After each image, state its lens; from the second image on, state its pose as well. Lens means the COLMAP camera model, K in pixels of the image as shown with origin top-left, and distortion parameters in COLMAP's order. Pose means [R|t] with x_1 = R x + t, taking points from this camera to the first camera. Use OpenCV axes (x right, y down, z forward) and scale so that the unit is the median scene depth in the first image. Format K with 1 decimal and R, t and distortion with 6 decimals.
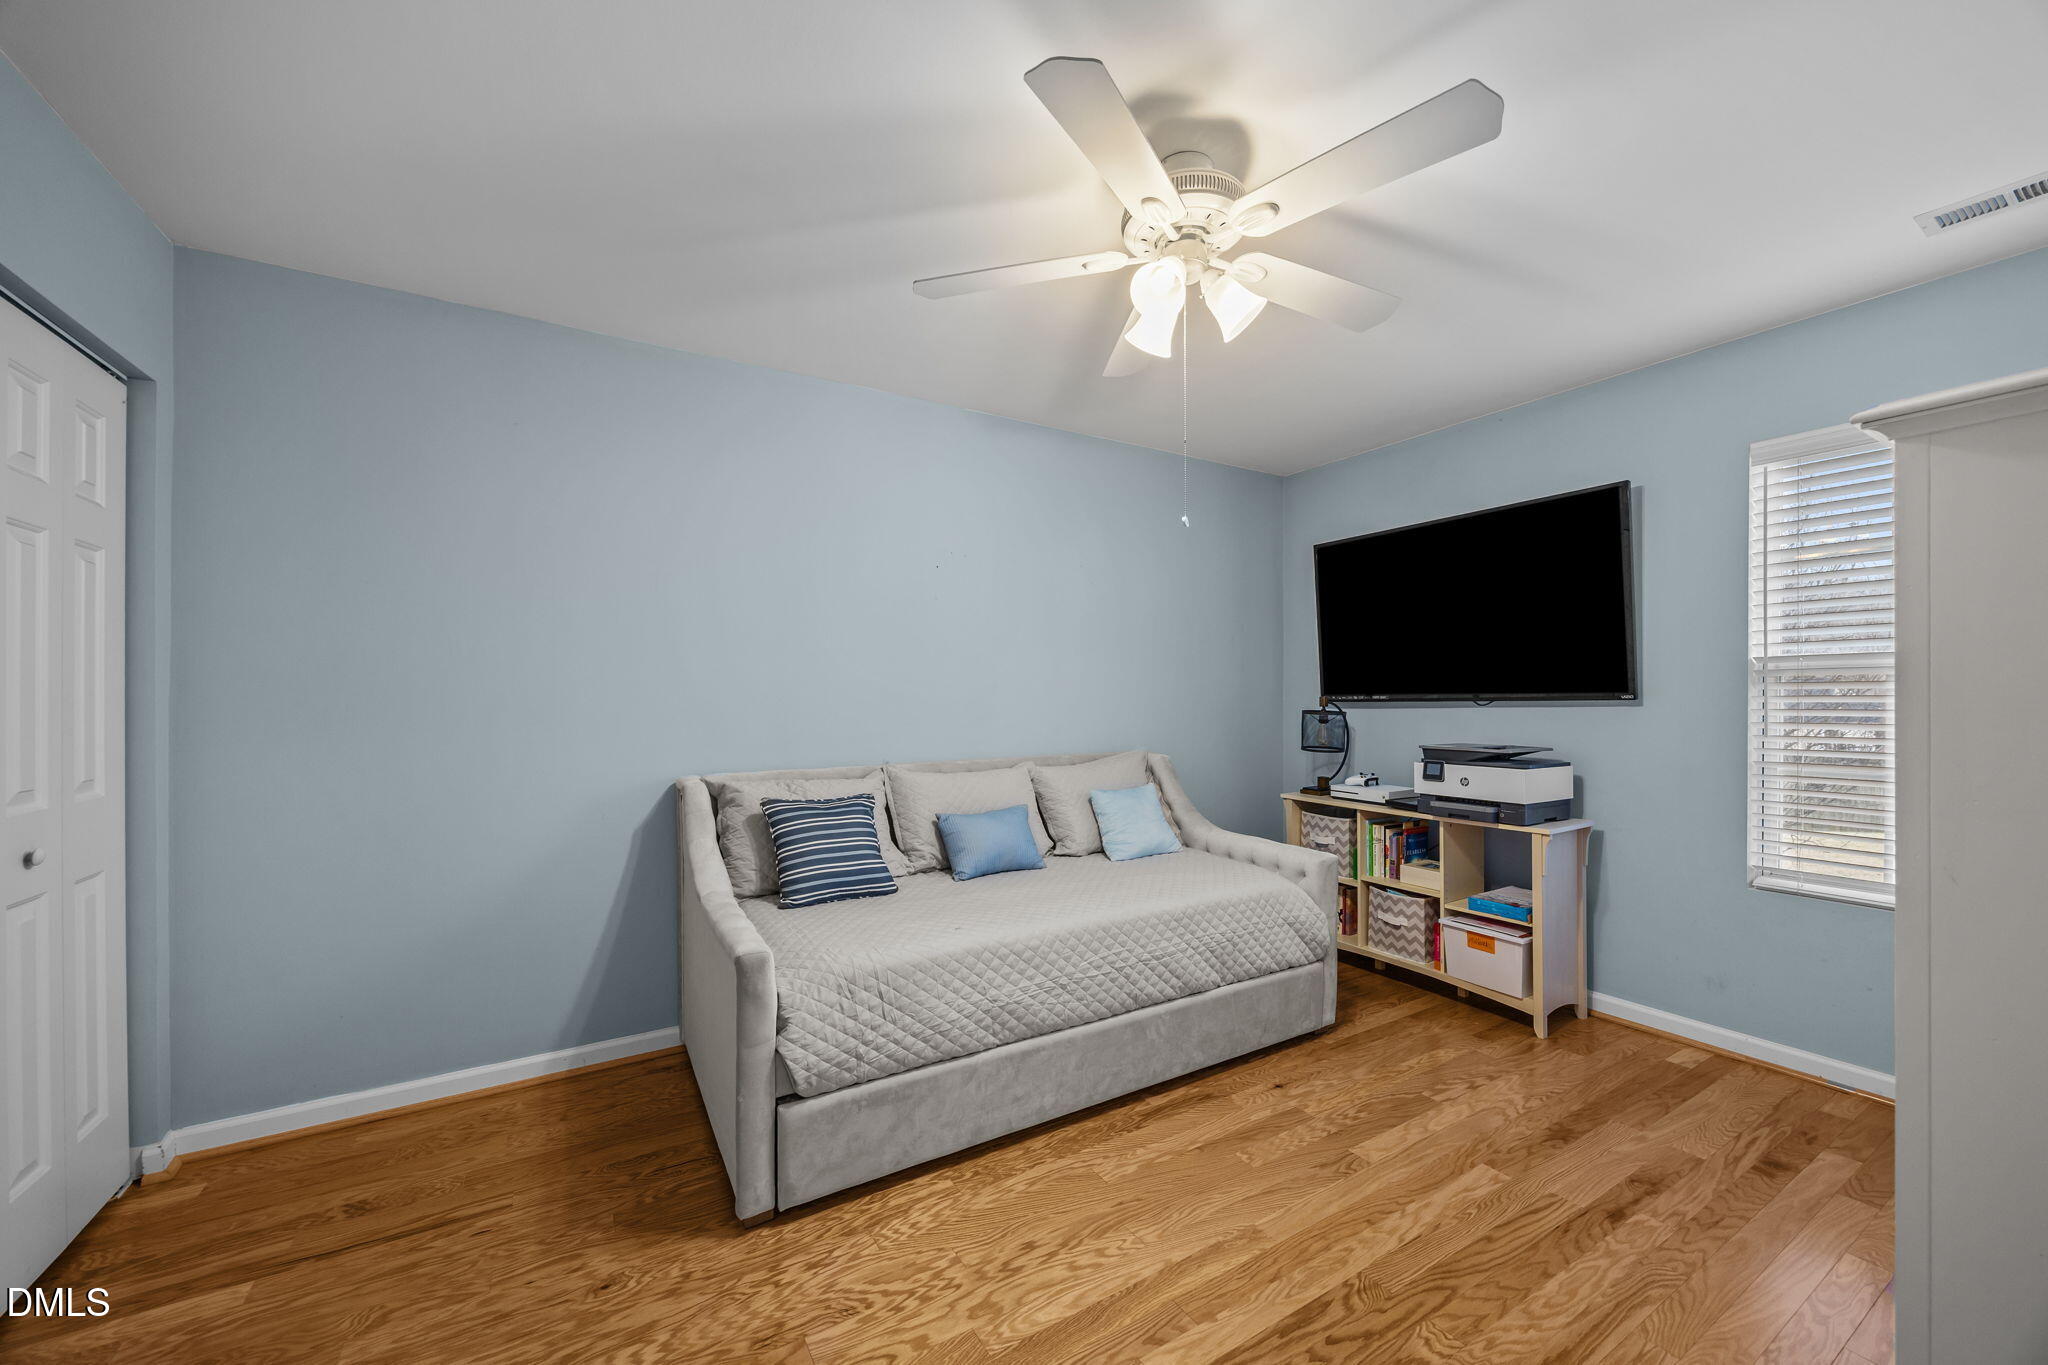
lens RADIAL K [[759.0, 0, 1023.9], [0, 759.0, 707.0], [0, 0, 1]] dist [-0.002265, -0.000175]
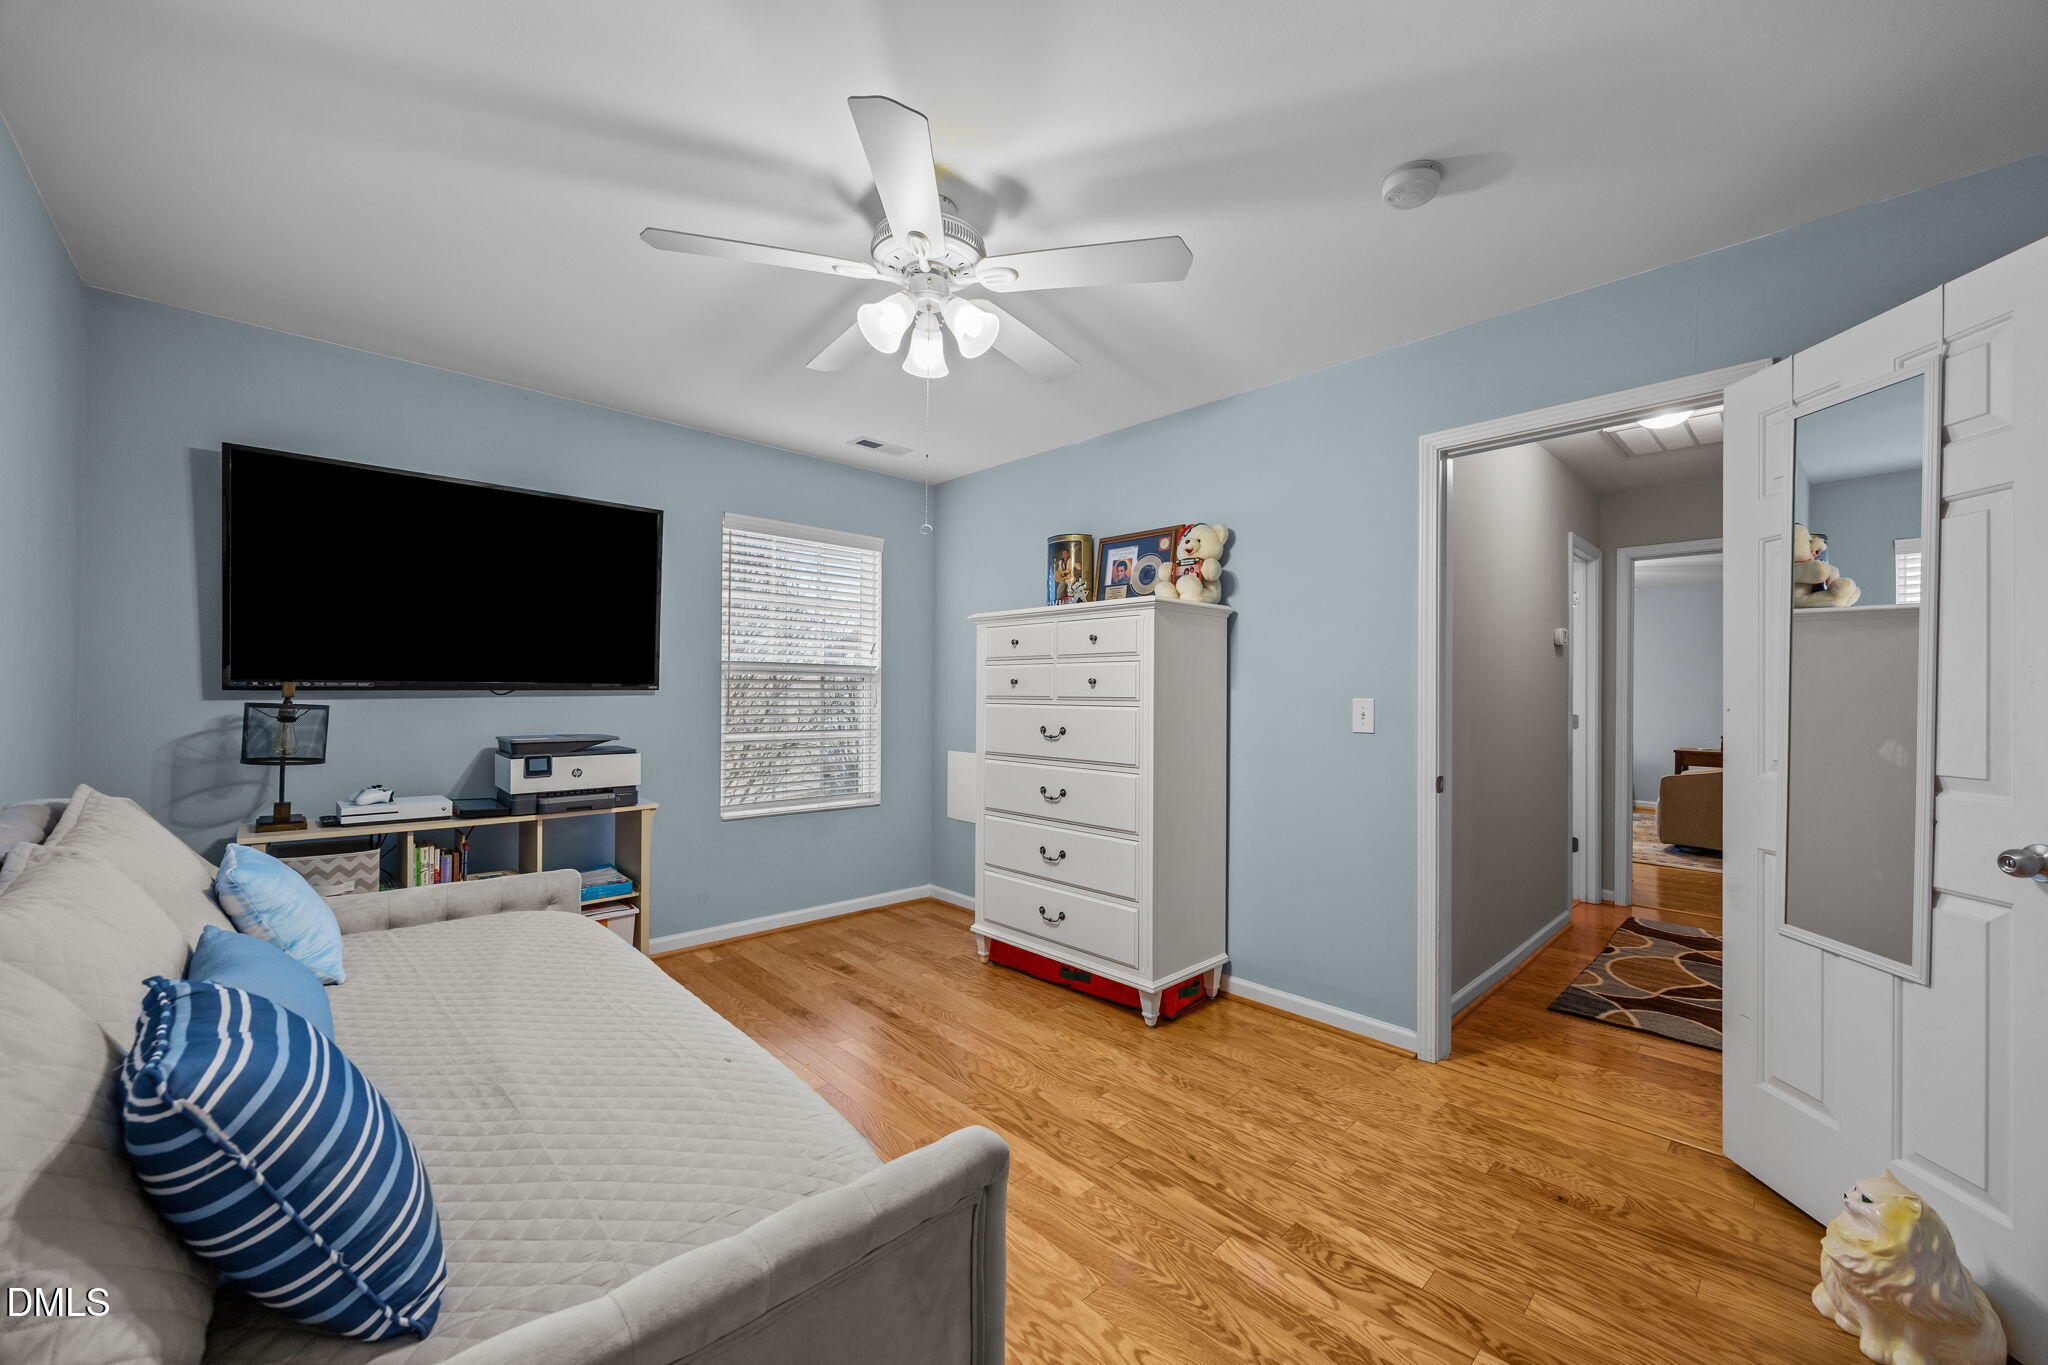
lens RADIAL K [[778.1, 0, 1060.5], [0, 778.1, 692.3], [0, 0, 1]] dist [-0.002632, -0.000161]
pose [[-0.228467, -0.001221, 0.973551, -0.639510], [0.002325, 0.999996, 0.001800, -0.006532], [-0.973549, 0.002675, -0.228463, 0.743378]]
